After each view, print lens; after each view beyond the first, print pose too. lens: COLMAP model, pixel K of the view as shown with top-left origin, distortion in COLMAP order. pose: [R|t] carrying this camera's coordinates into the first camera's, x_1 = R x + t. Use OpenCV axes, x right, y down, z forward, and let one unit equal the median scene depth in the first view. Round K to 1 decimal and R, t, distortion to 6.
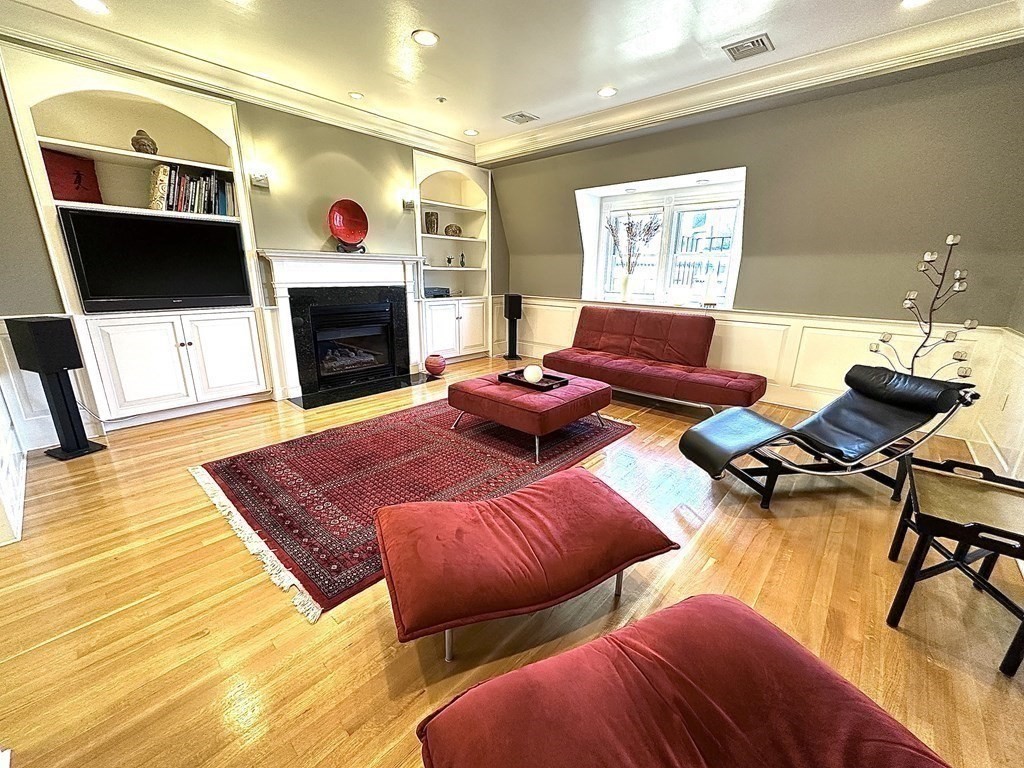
lens RADIAL K [[407.3, 0, 514.1], [0, 407.3, 385.0], [0, 0, 1]] dist [-0.001337, 0.000179]
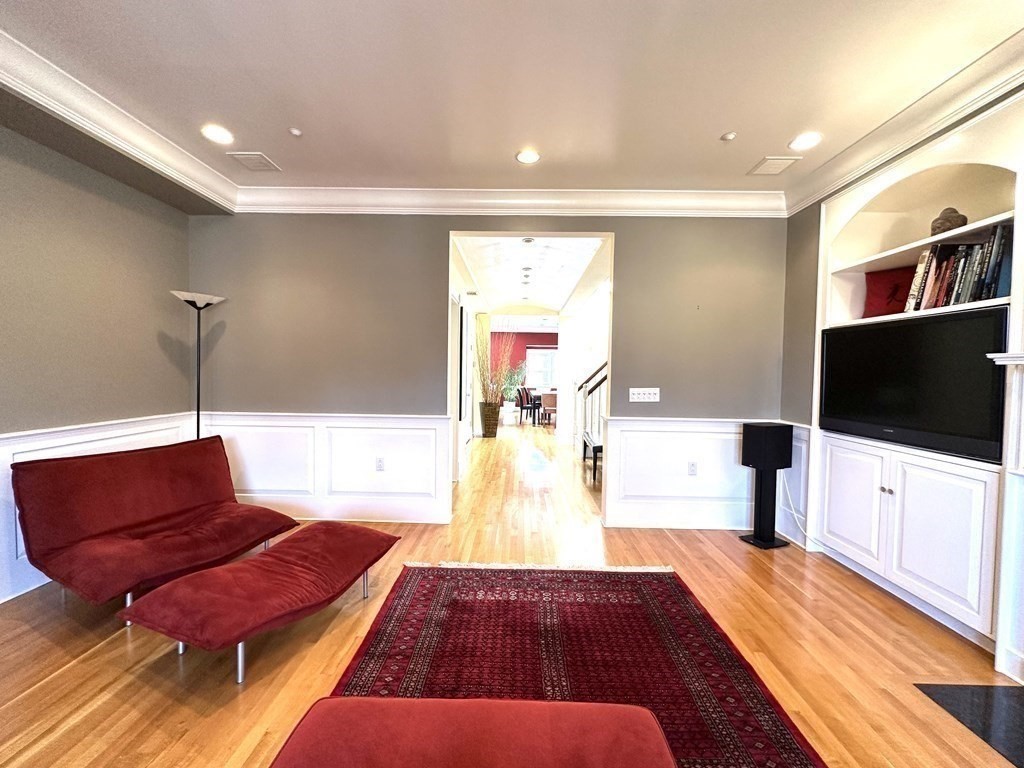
lens RADIAL K [[407.3, 0, 513.8], [0, 407.3, 385.9], [0, 0, 1]] dist [-0.001337, 0.000179]
pose [[-0.756045, -0.007251, -0.654479, 0.132927], [-0.202903, 0.953274, 0.223830, -0.268923], [0.622275, 0.302022, -0.722189, 0.941511]]
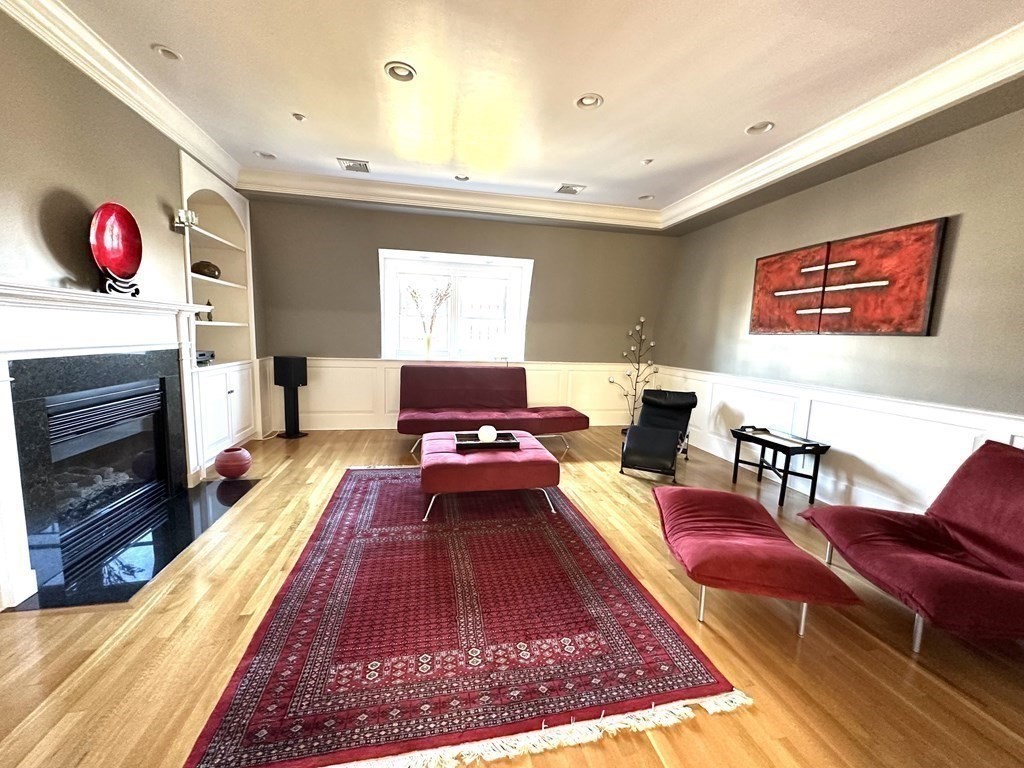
lens RADIAL K [[407.3, 0, 513.7], [0, 407.3, 385.7], [0, 0, 1]] dist [-0.001337, 0.000179]
pose [[0.591981, -0.093795, 0.800476, -0.598573], [0.194497, 0.980476, -0.028951, -0.088152], [-0.782132, 0.172829, 0.598666, 0.292010]]
